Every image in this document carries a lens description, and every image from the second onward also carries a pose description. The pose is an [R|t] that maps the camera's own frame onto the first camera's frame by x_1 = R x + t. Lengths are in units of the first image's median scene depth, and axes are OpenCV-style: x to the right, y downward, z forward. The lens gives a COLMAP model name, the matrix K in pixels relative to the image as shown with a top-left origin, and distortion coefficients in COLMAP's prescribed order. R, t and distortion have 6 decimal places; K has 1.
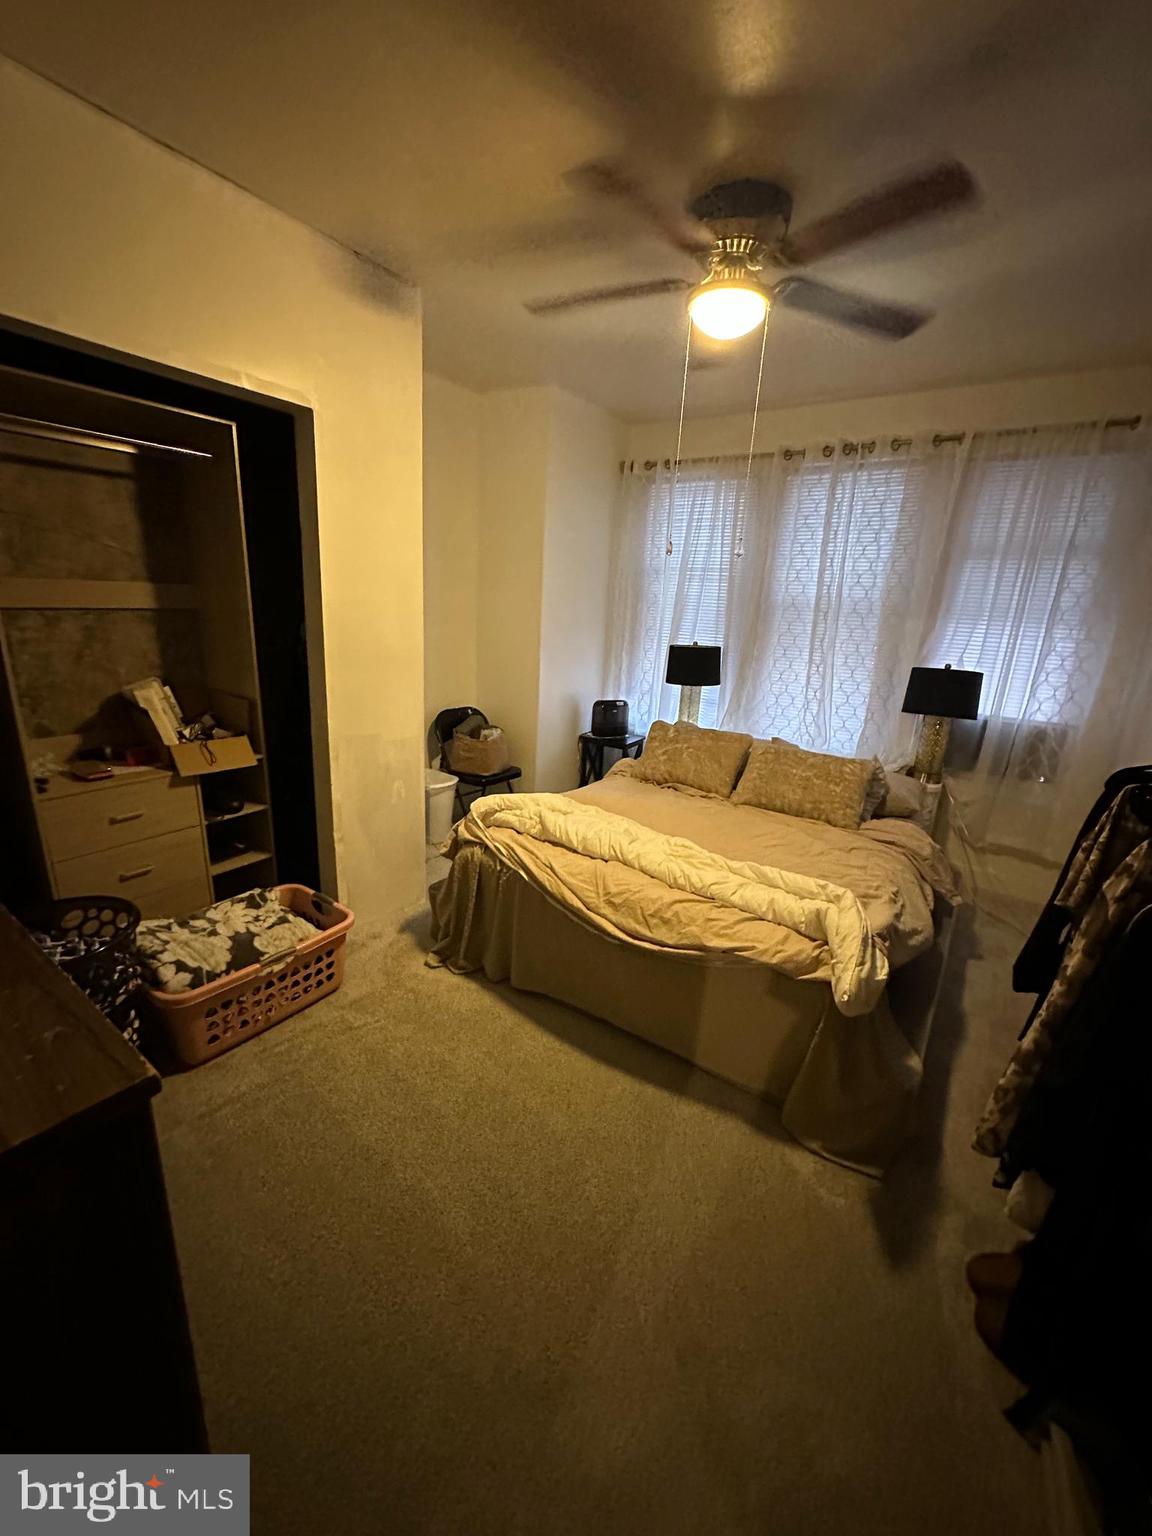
lens RADIAL K [[608.0, 0, 575.9], [0, 608.0, 765.5], [0, 0, 1]] dist [-0.003880, 0.001139]
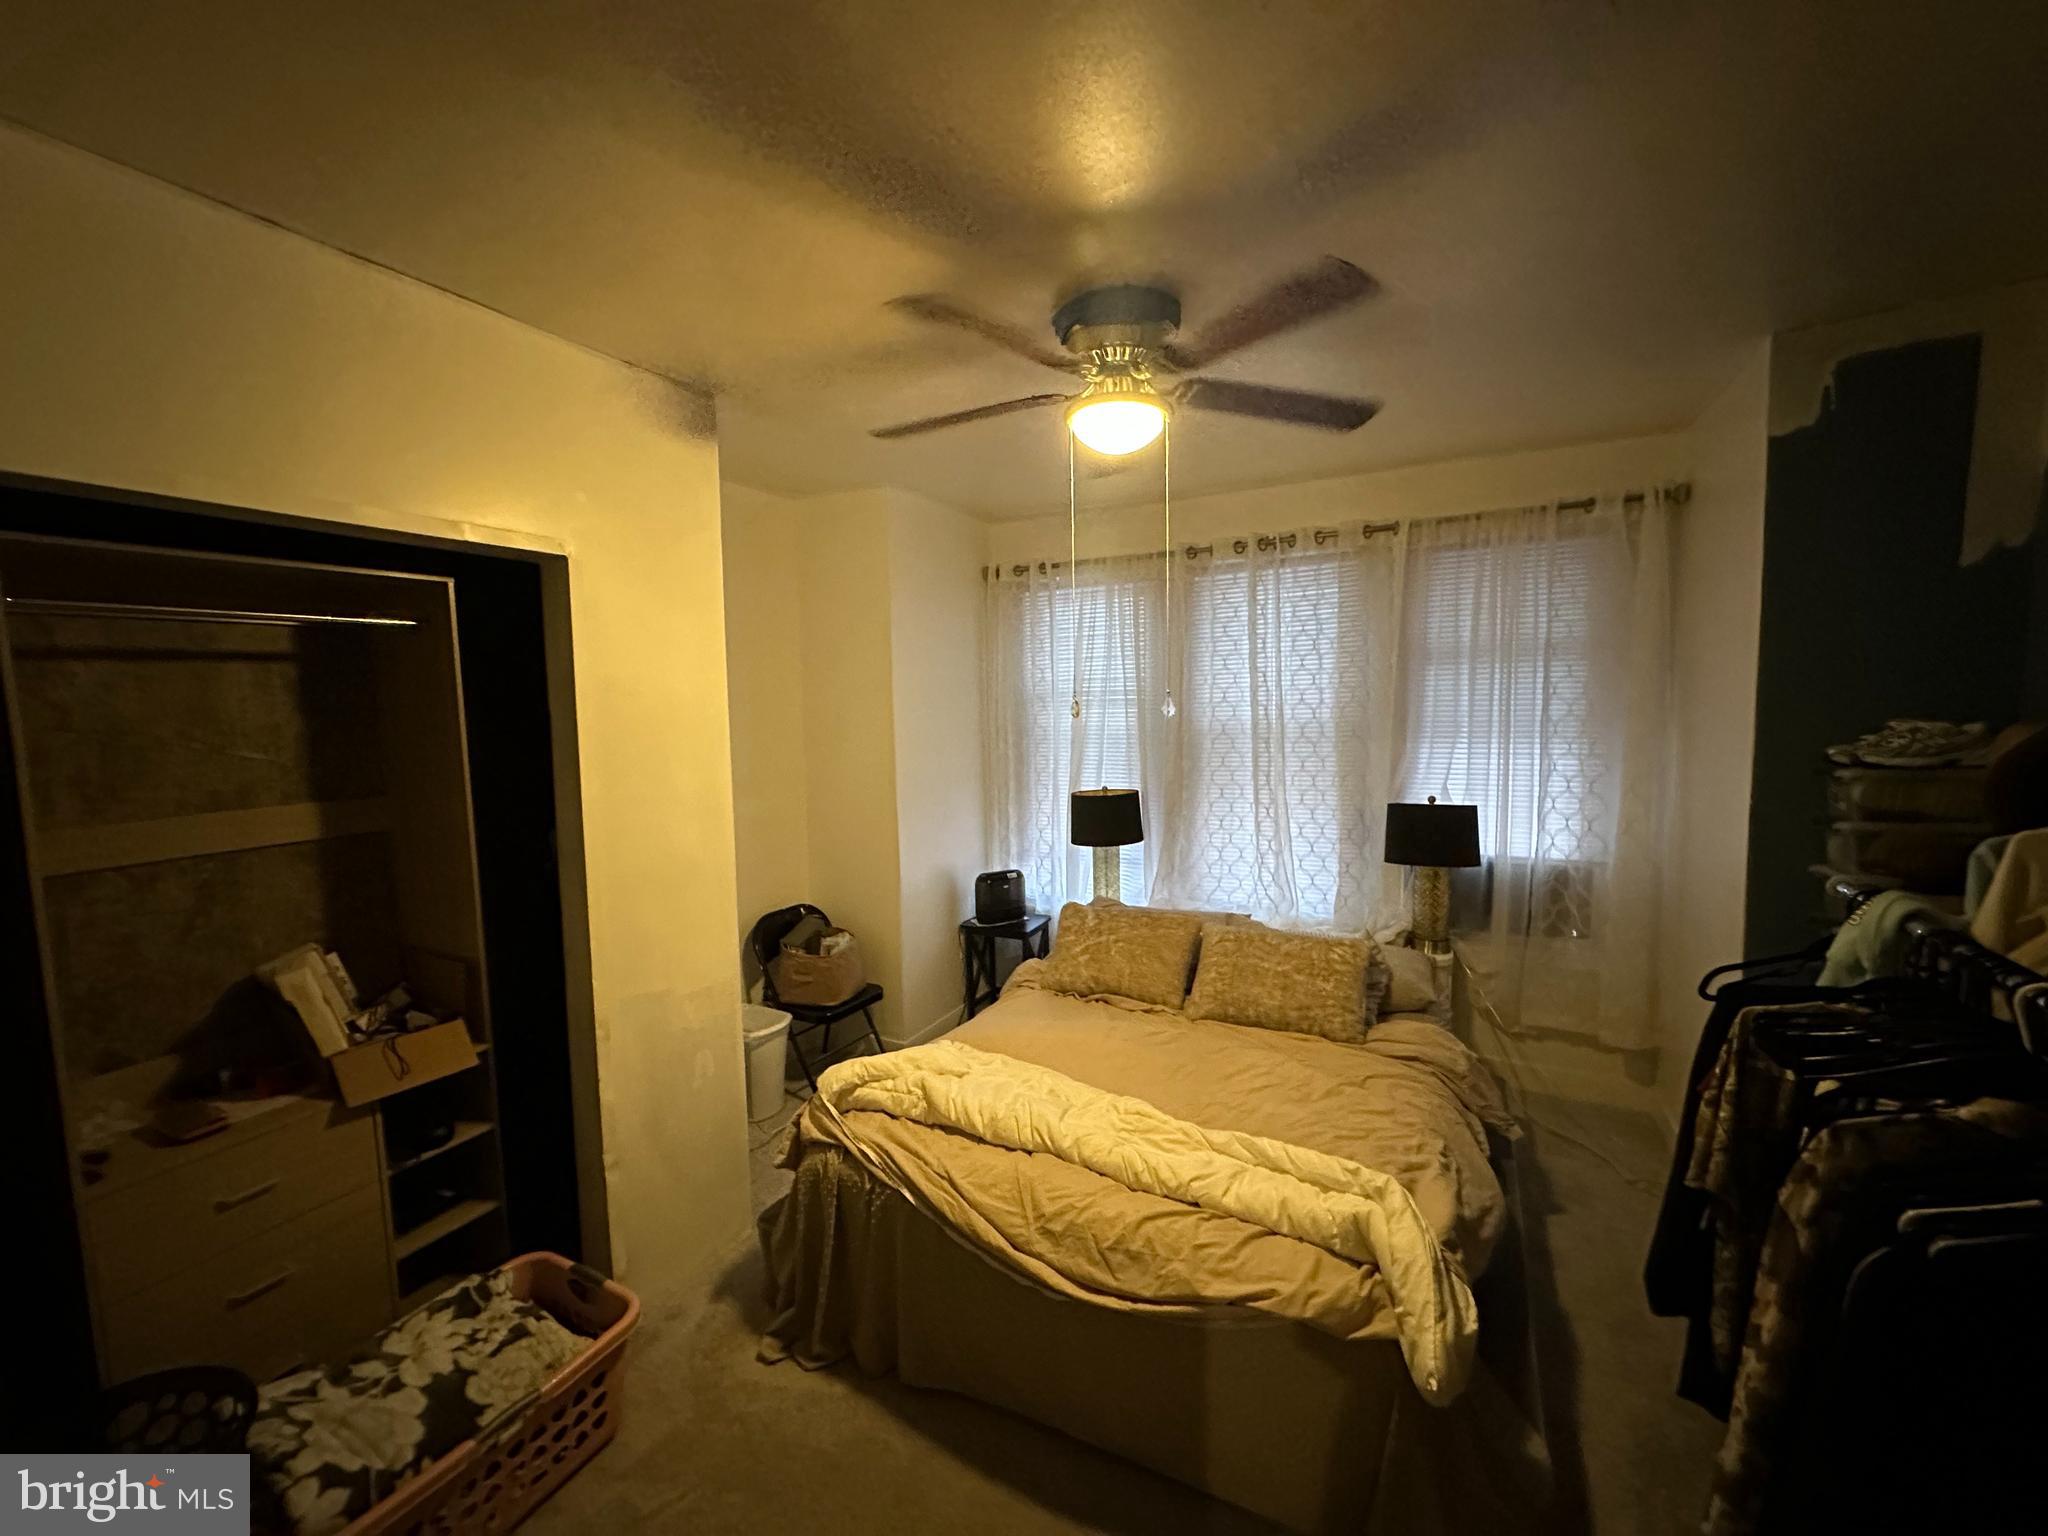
lens RADIAL K [[810.7, 0, 1024.5], [0, 810.7, 766.3], [0, 0, 1]] dist [-0.003880, 0.001139]
pose [[0.990136, -0.083335, 0.112633, -0.019798], [0.102869, 0.978167, -0.180576, -0.094597], [-0.095126, 0.190382, 0.977091, 0.042642]]
